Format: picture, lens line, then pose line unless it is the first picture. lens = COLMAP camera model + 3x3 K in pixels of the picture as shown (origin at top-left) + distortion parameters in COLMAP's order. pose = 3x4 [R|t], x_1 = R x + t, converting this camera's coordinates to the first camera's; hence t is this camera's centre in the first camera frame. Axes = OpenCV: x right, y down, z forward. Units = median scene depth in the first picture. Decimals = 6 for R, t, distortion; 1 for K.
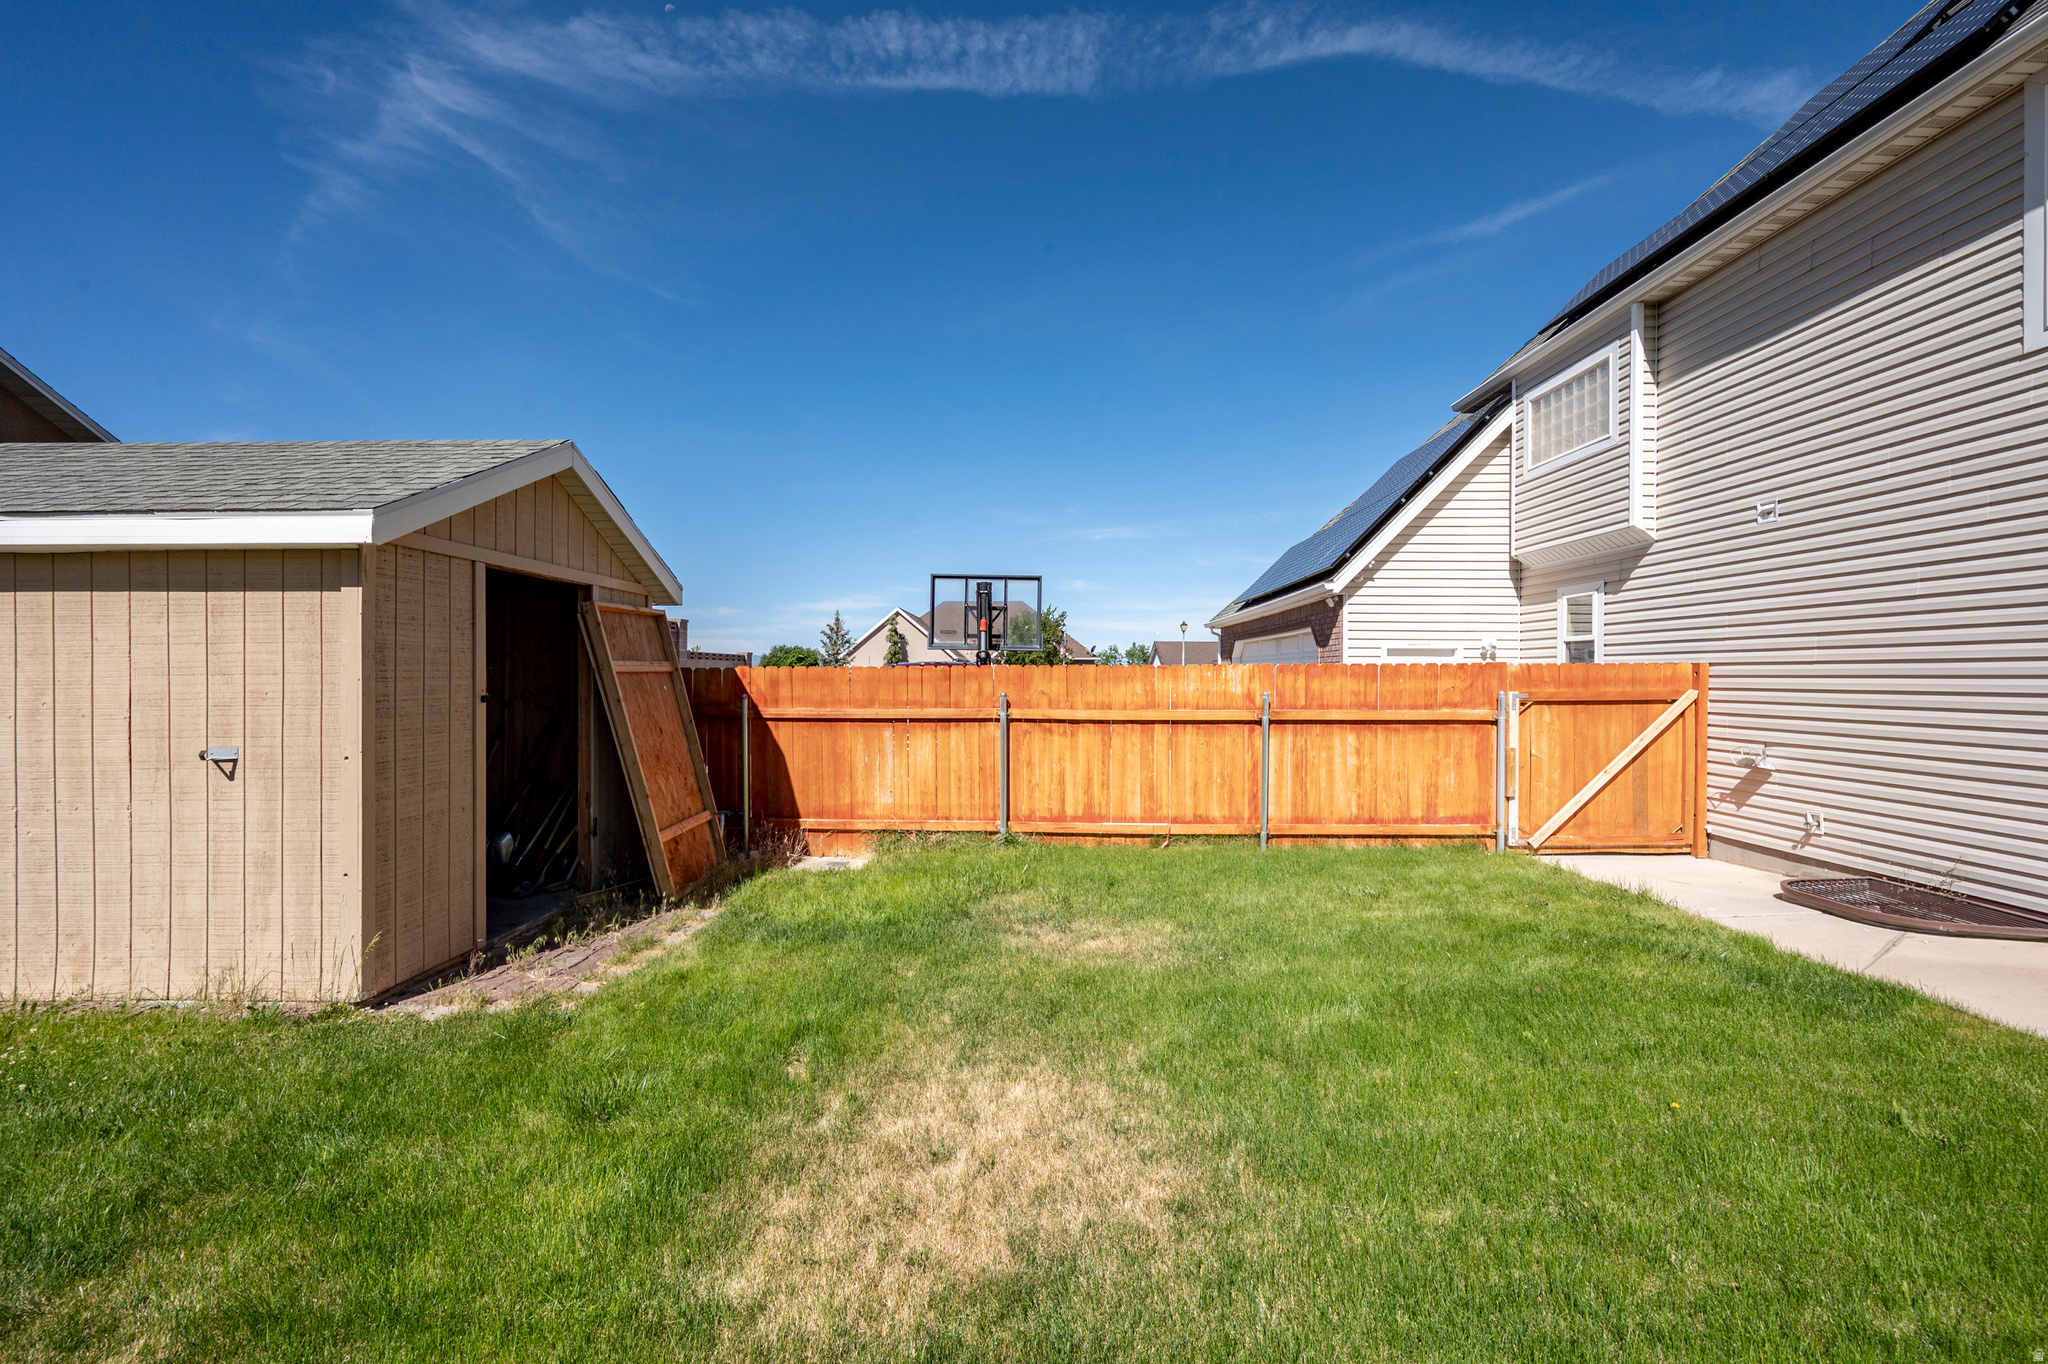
lens RADIAL K [[827.6, 0, 1025.8], [0, 827.6, 678.5], [0, 0, 1]] dist [-0.001179, -0.000148]
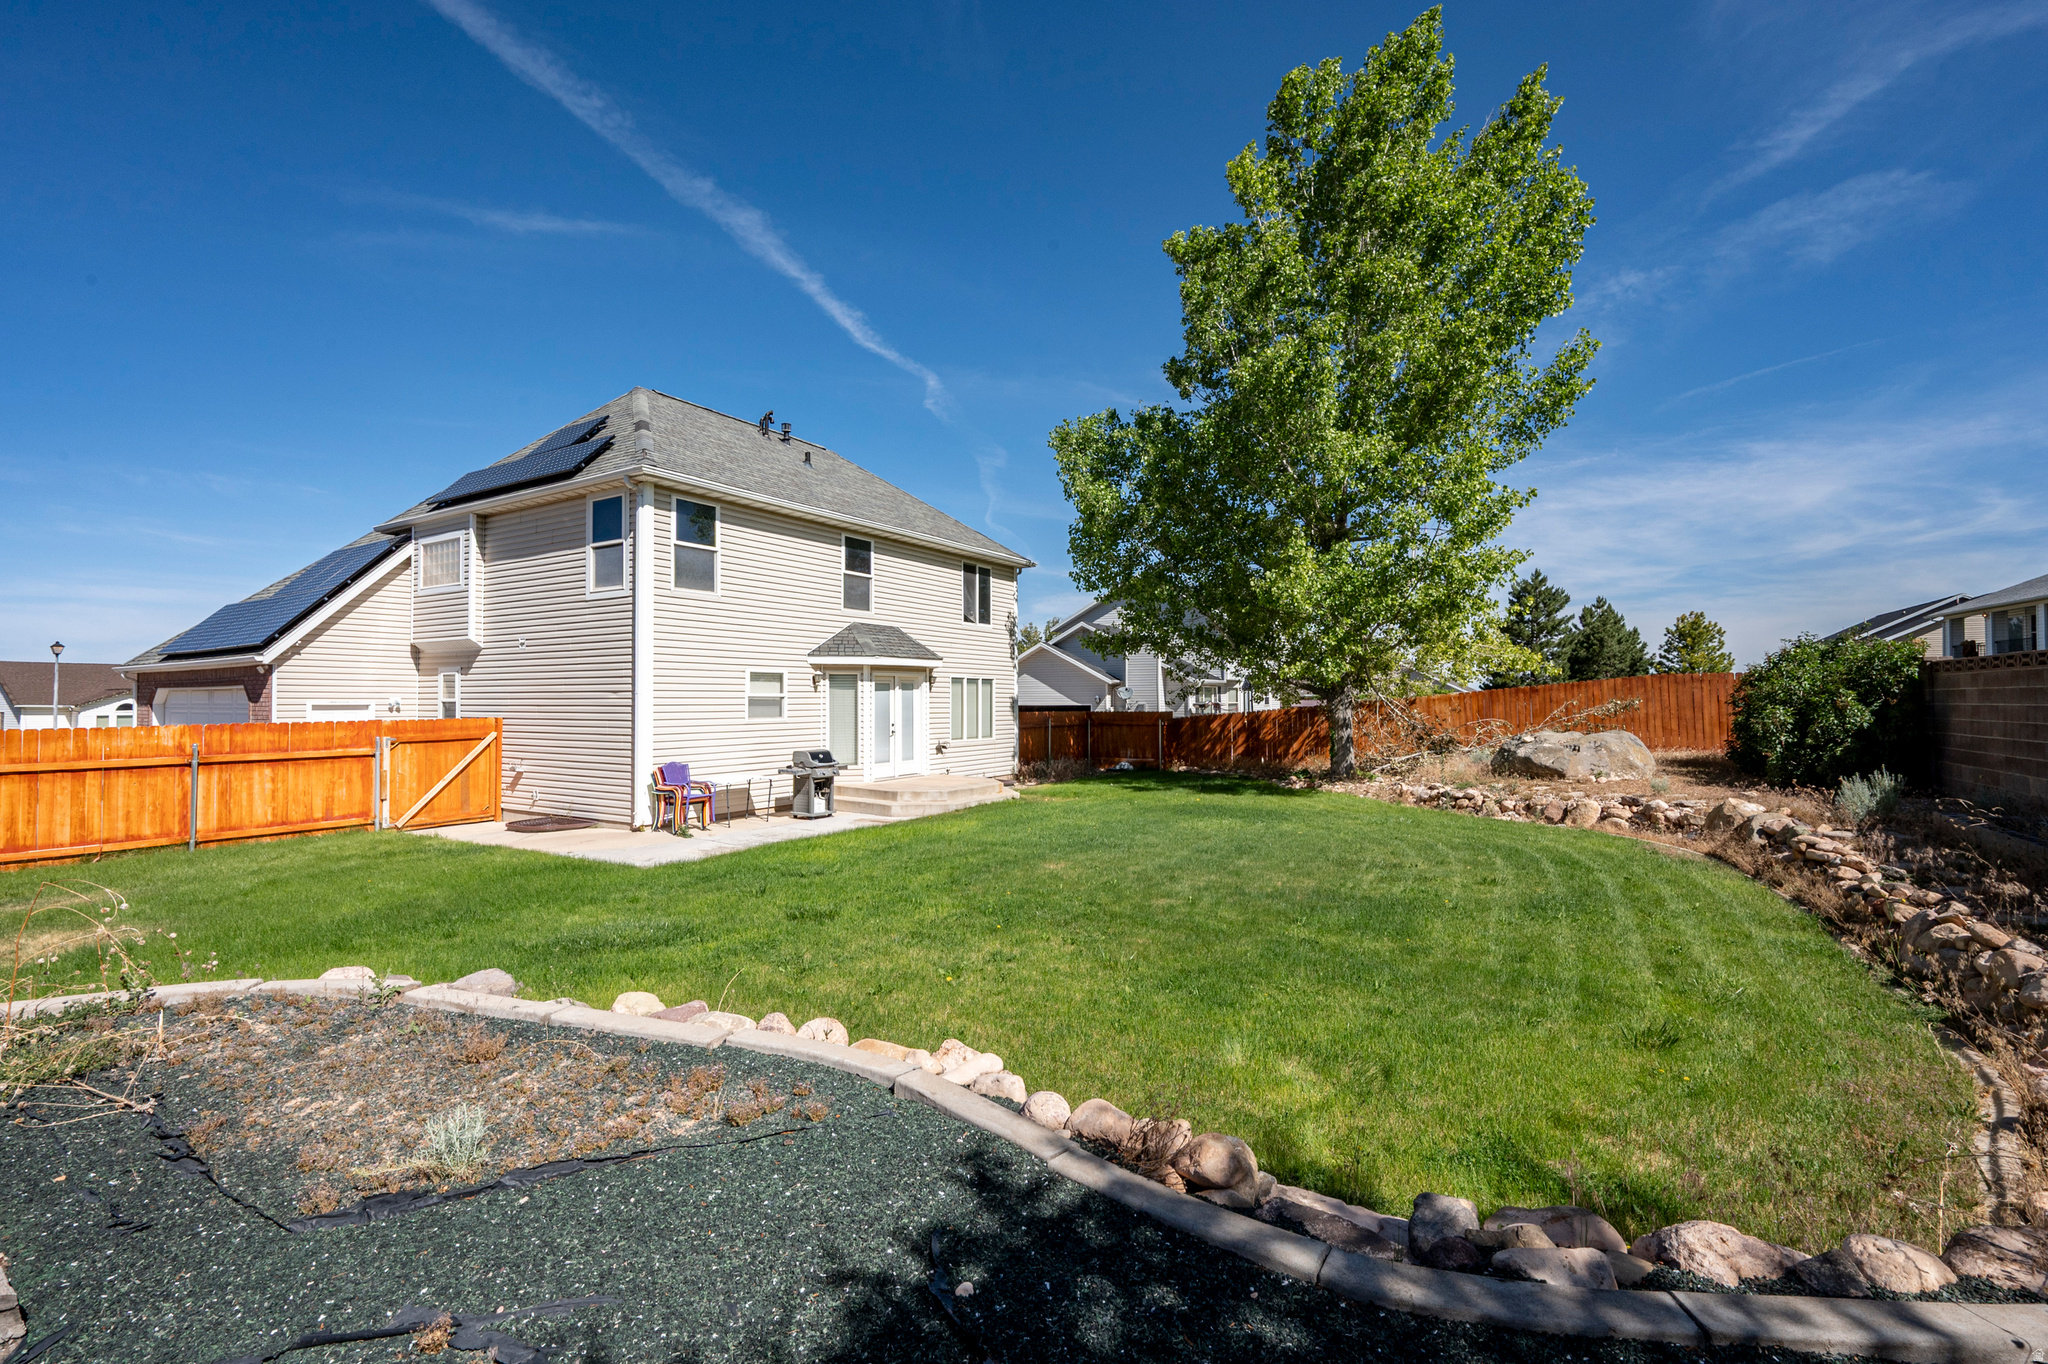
lens RADIAL K [[886.5, 0, 1025.9], [0, 886.5, 685.5], [0, 0, 1]] dist [-0.004970, 0.000415]
pose [[0.510481, 0.010487, 0.859825, -0.298466], [0.005059, 0.999872, -0.015199, -0.054840], [-0.859874, 0.012108, 0.510362, -1.043990]]
